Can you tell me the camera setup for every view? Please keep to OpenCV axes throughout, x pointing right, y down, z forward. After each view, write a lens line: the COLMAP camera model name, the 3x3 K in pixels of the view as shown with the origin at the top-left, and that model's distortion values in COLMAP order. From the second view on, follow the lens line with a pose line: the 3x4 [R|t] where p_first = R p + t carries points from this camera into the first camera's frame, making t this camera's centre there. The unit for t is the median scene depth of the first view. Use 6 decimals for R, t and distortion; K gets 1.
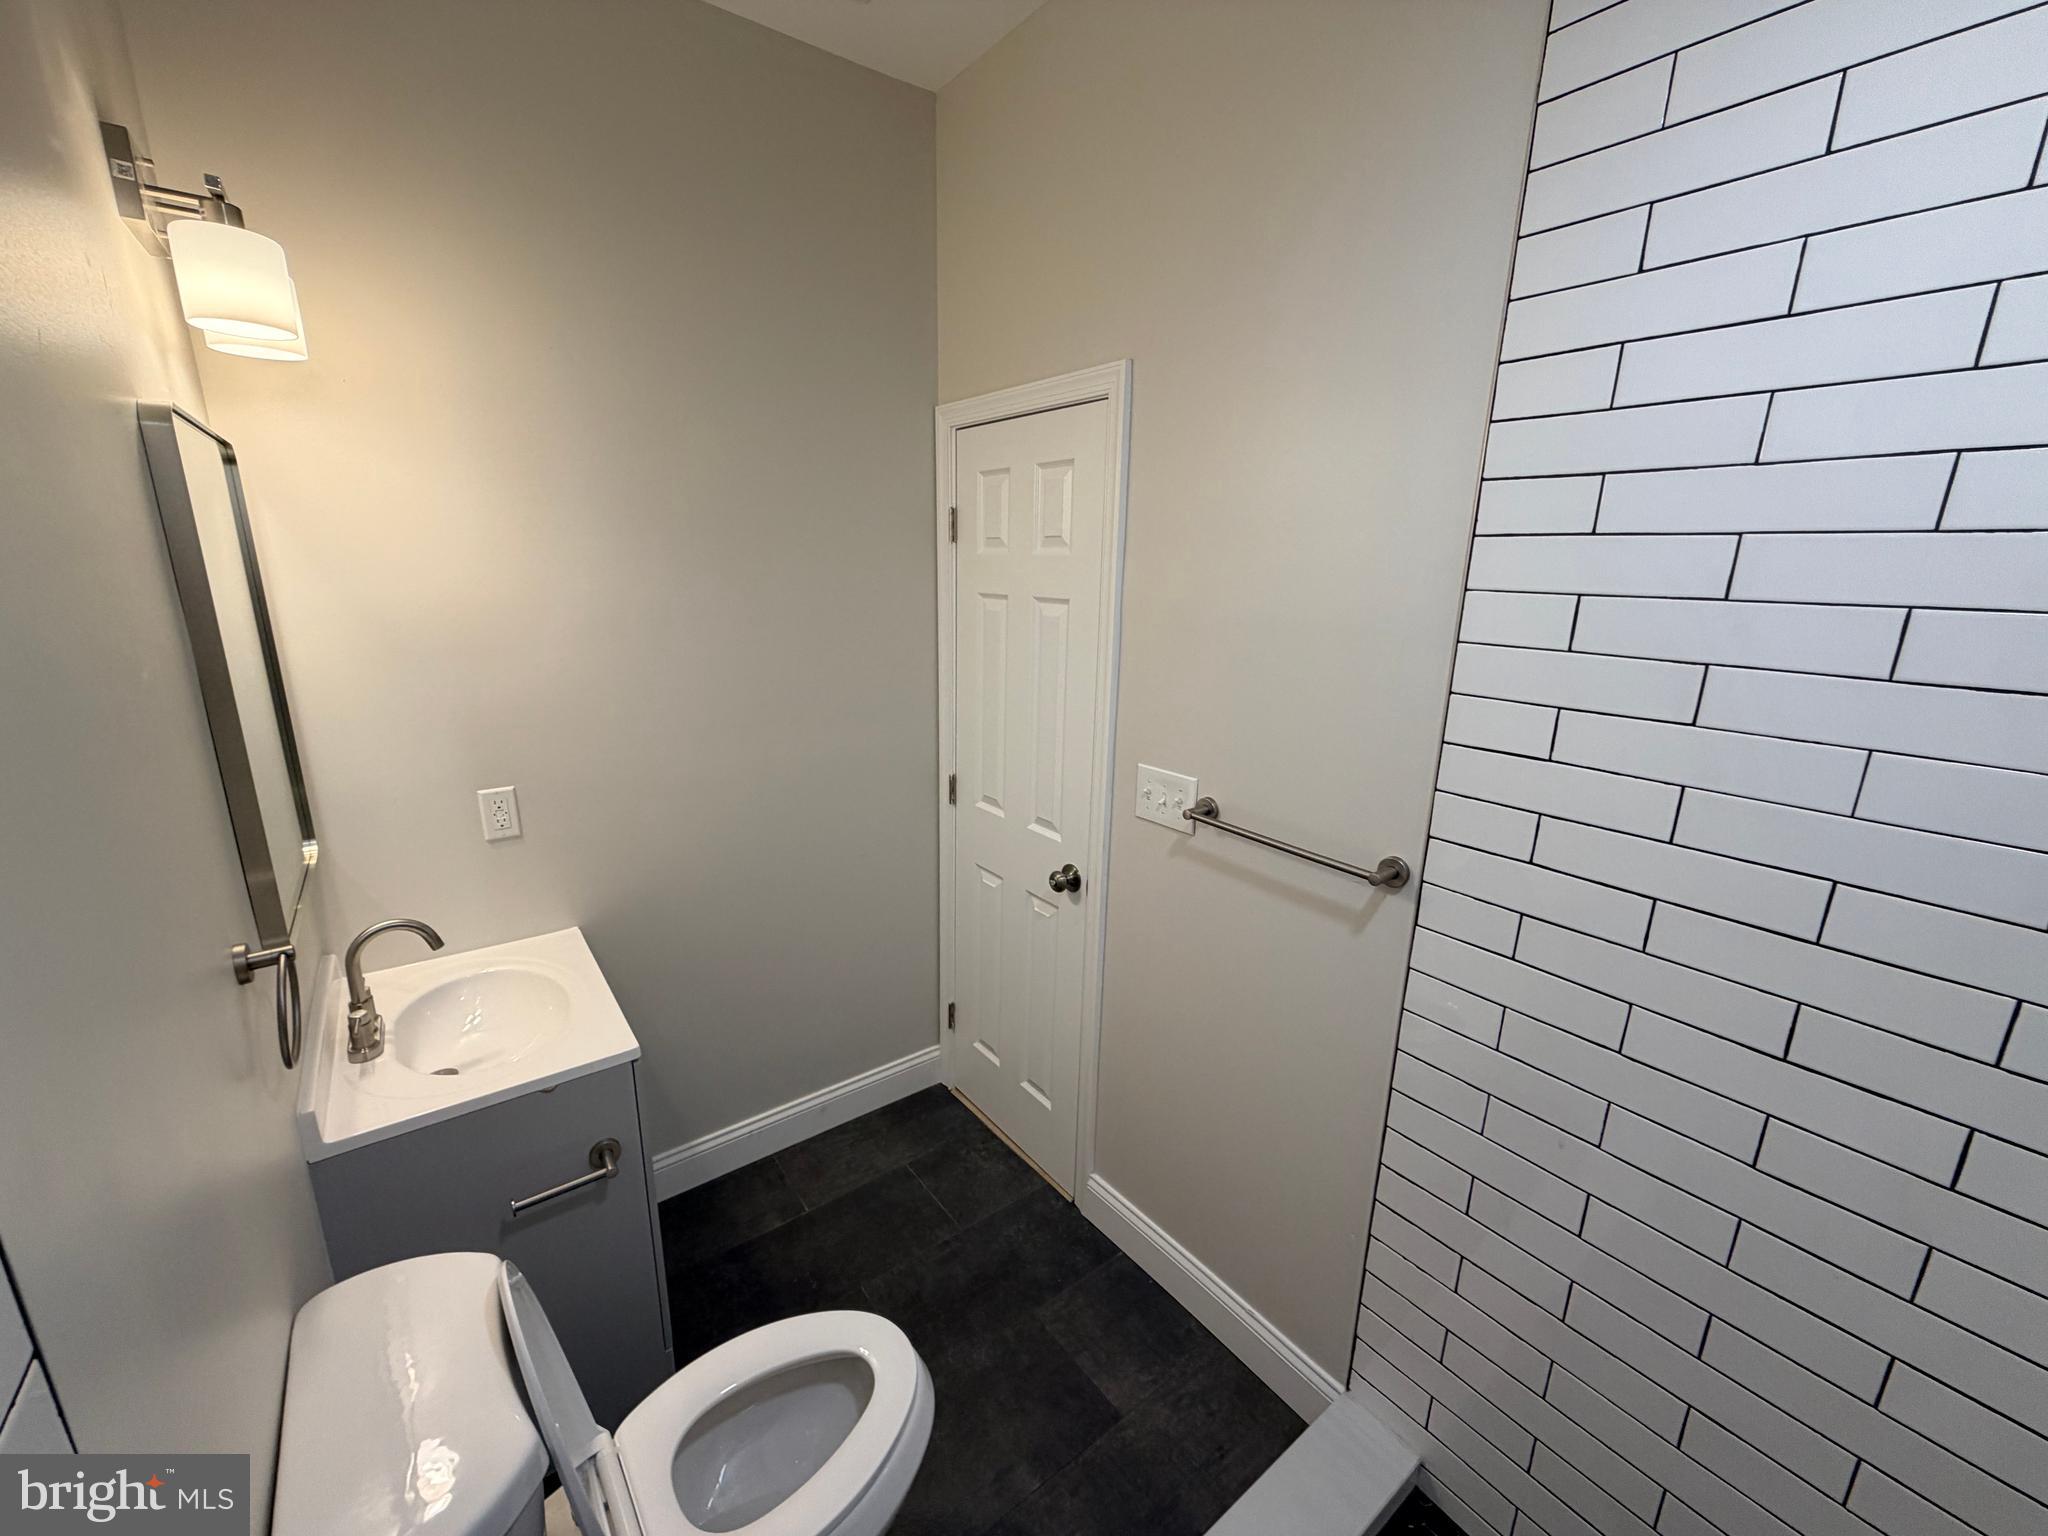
lens RADIAL K [[811.5, 0, 1018.8], [0, 811.5, 766.3], [0, 0, 1]] dist [-0.001913, -0.000103]
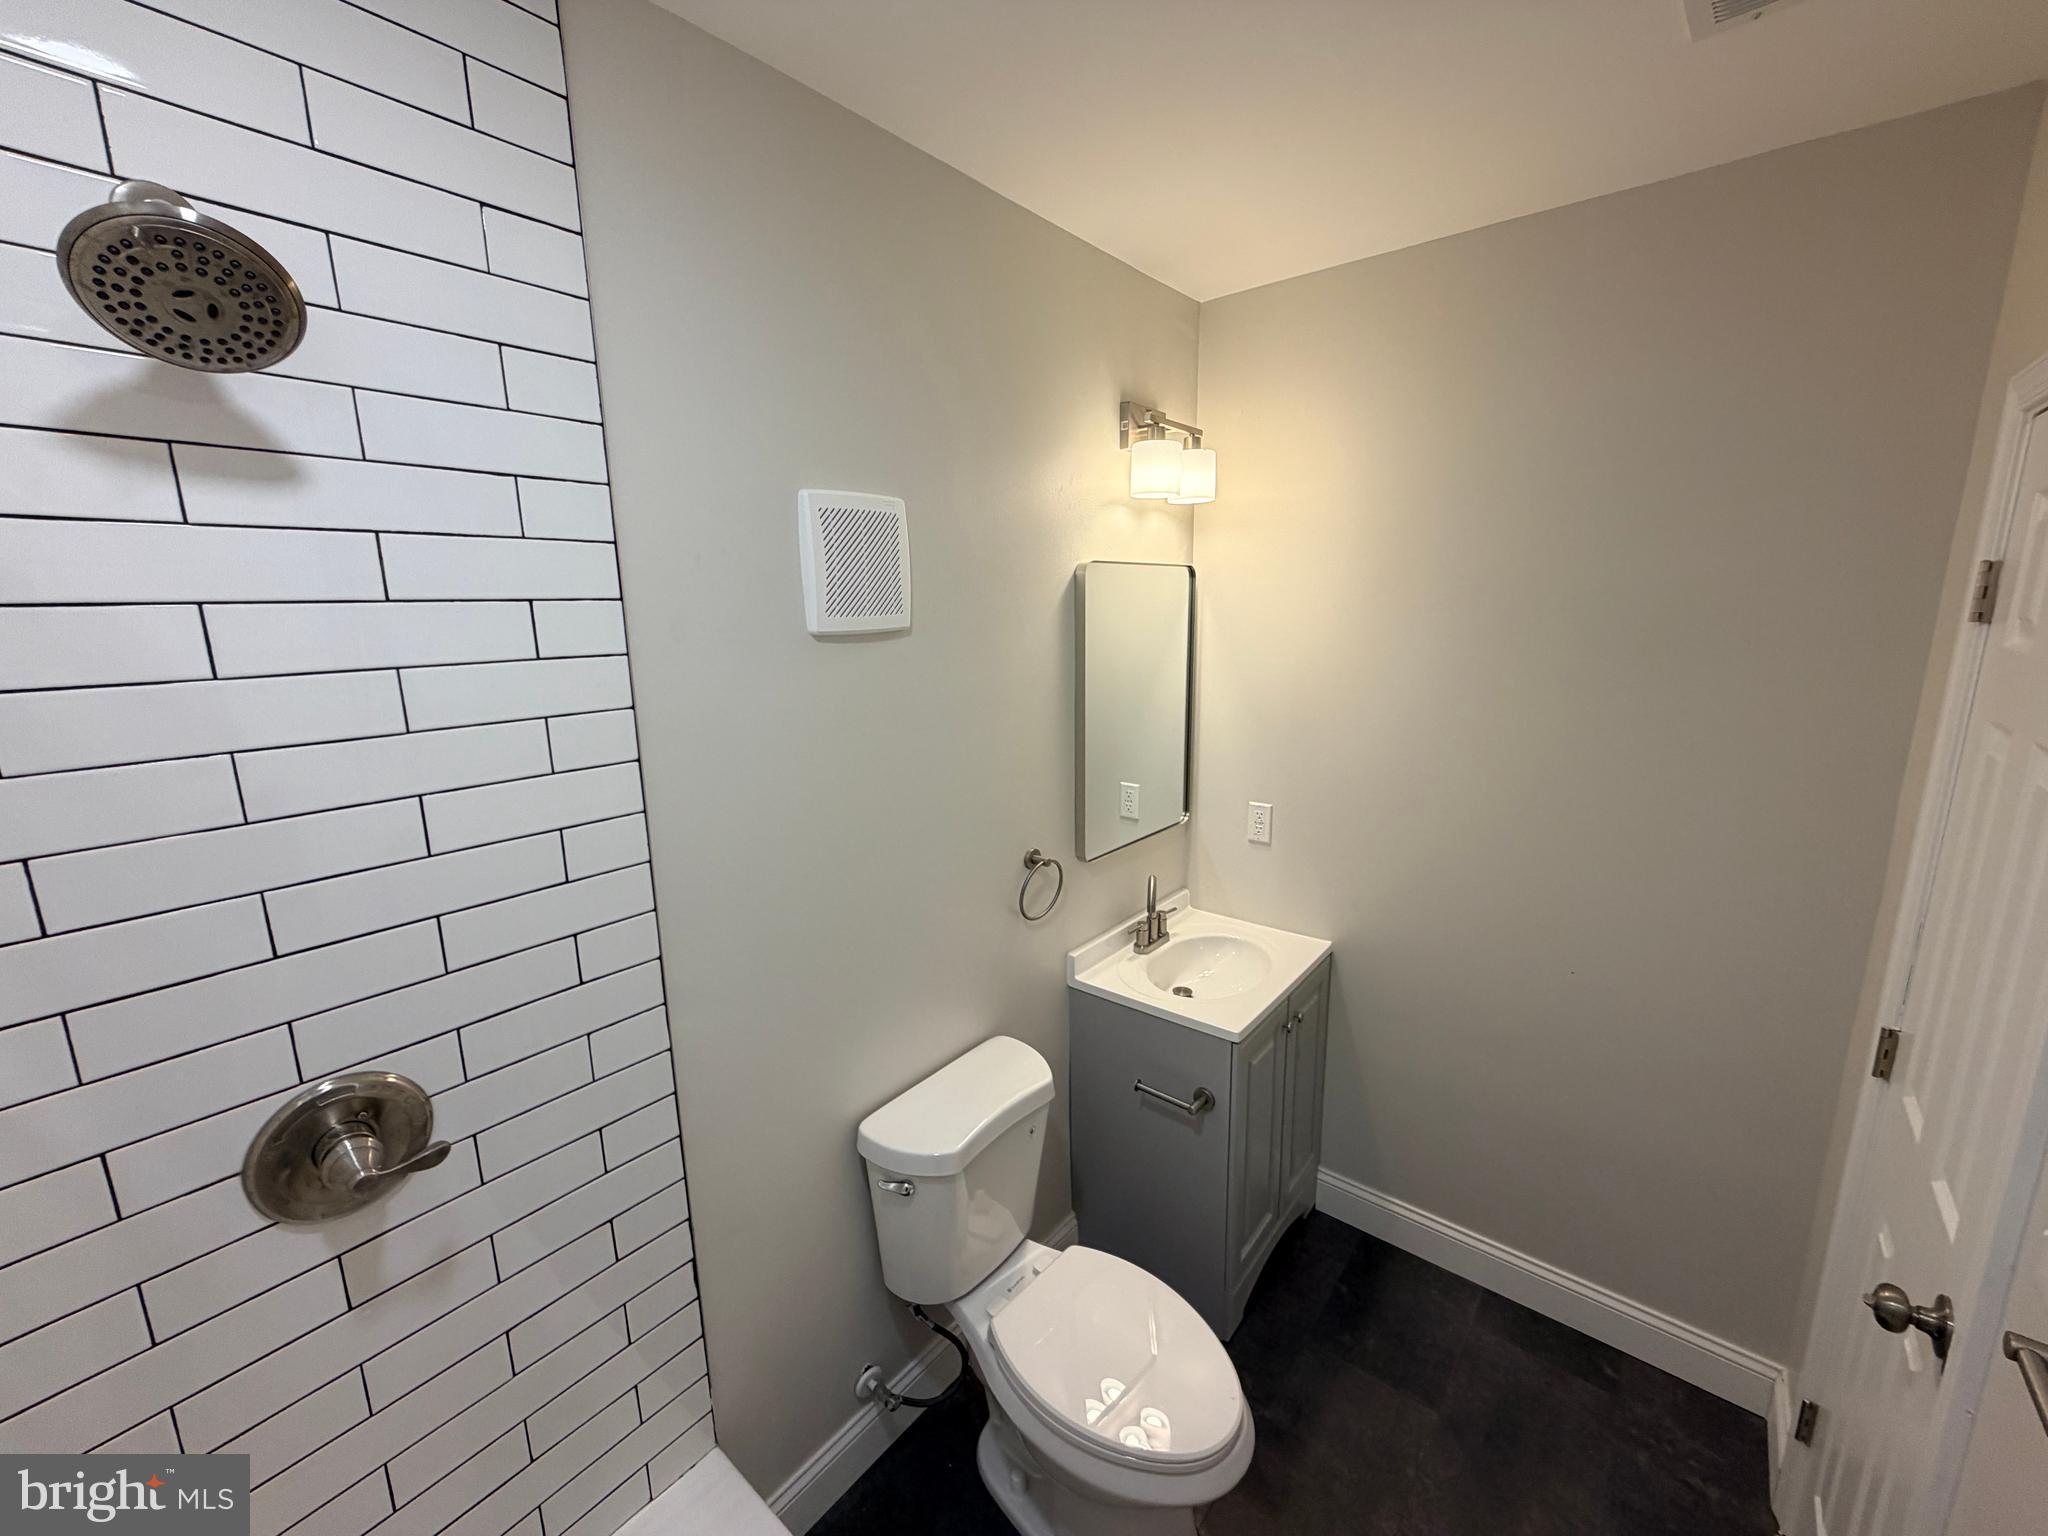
lens RADIAL K [[814.8, 0, 1017.9], [0, 814.8, 767.3], [0, 0, 1]] dist [-0.001844, 0.000087]
pose [[0.258358, 0.201422, -0.944818, 0.460465], [-0.239849, 0.960773, 0.139238, -0.112337], [0.935801, 0.190640, 0.296534, 0.235153]]
